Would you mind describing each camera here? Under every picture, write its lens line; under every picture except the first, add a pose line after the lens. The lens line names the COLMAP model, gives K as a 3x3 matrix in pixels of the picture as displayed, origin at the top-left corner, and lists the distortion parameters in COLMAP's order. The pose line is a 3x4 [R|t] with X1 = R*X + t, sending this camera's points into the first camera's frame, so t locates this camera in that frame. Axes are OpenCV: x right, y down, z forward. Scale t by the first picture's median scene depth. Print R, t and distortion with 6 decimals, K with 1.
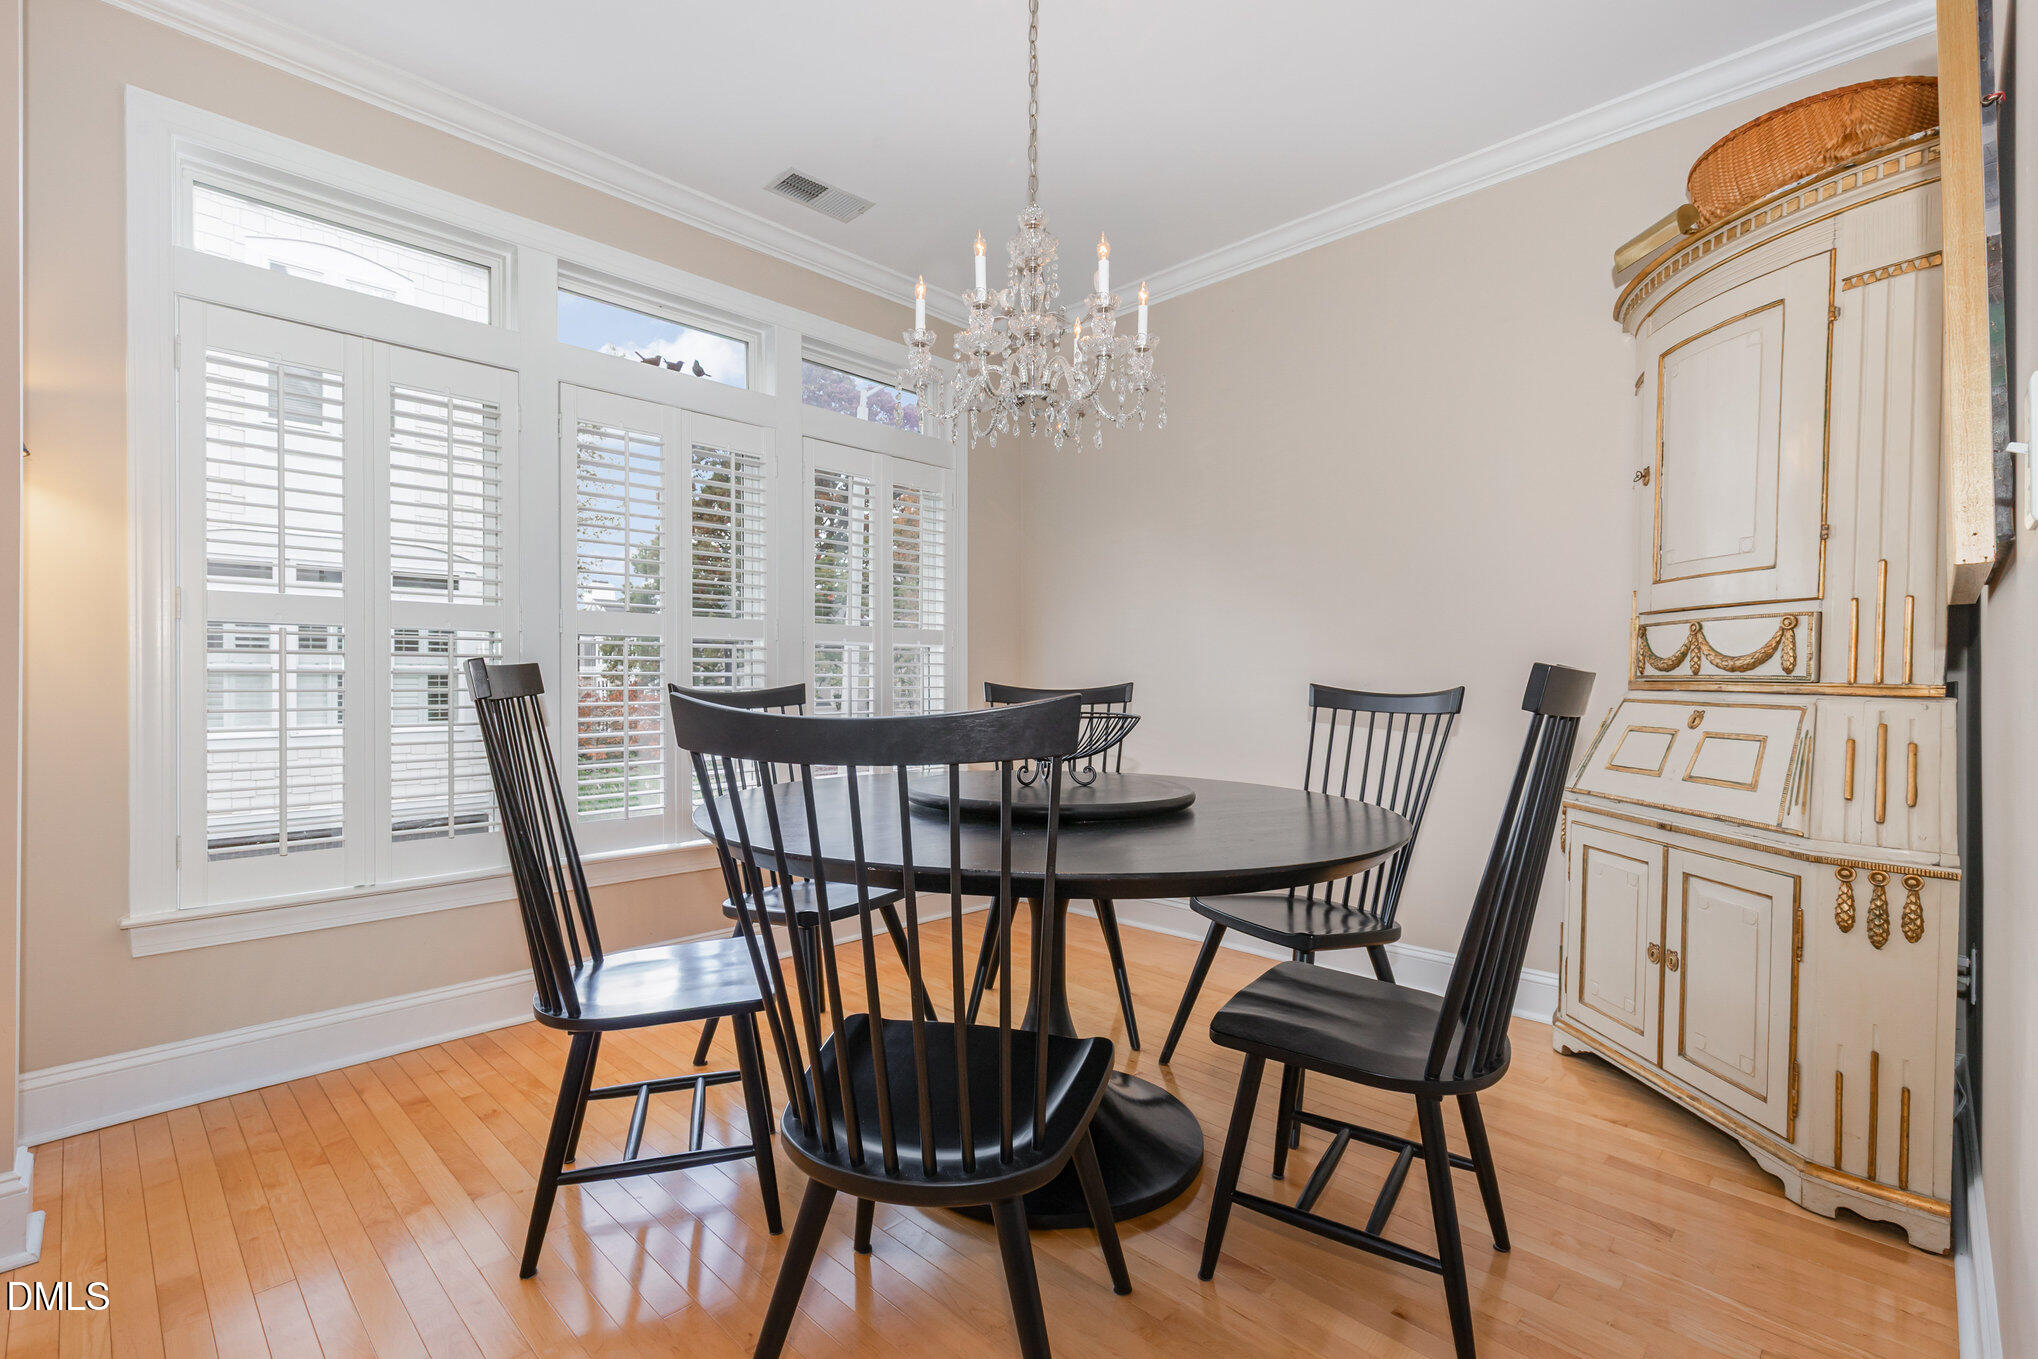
lens RADIAL K [[916.0, 0, 1020.7], [0, 916.0, 693.0], [0, 0, 1]] dist [-0.003843, 0.000776]
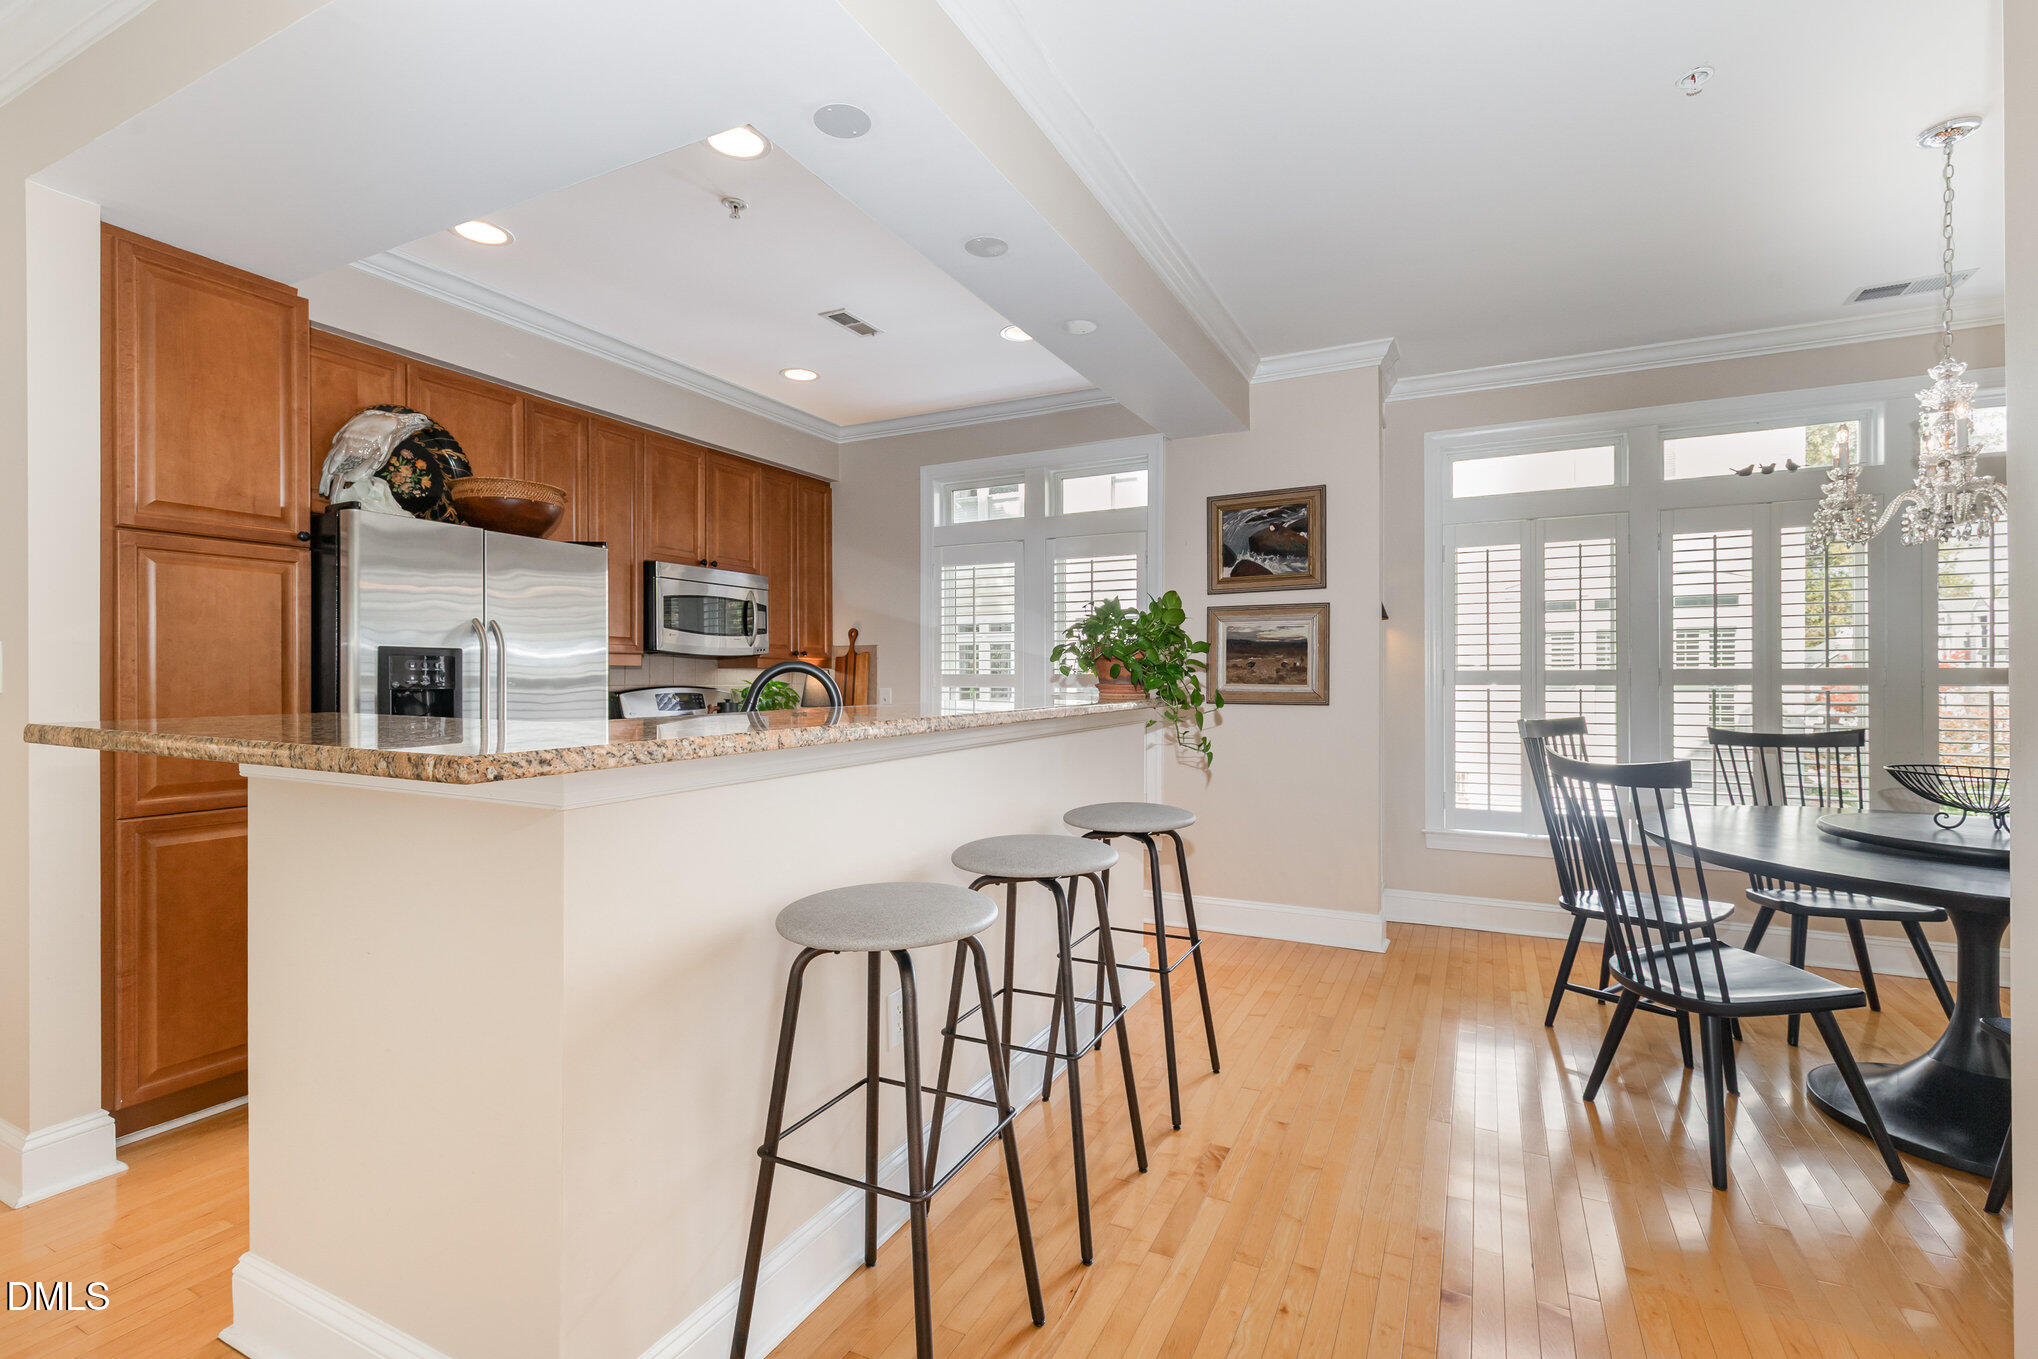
lens RADIAL K [[916.0, 0, 1023.4], [0, 916.0, 674.0], [0, 0, 1]] dist [-0.003843, 0.000776]
pose [[0.296609, -0.009739, -0.954949, 0.511354], [-0.008921, 0.999876, -0.012968, -0.049450], [0.954957, 0.012366, 0.296485, -0.346149]]
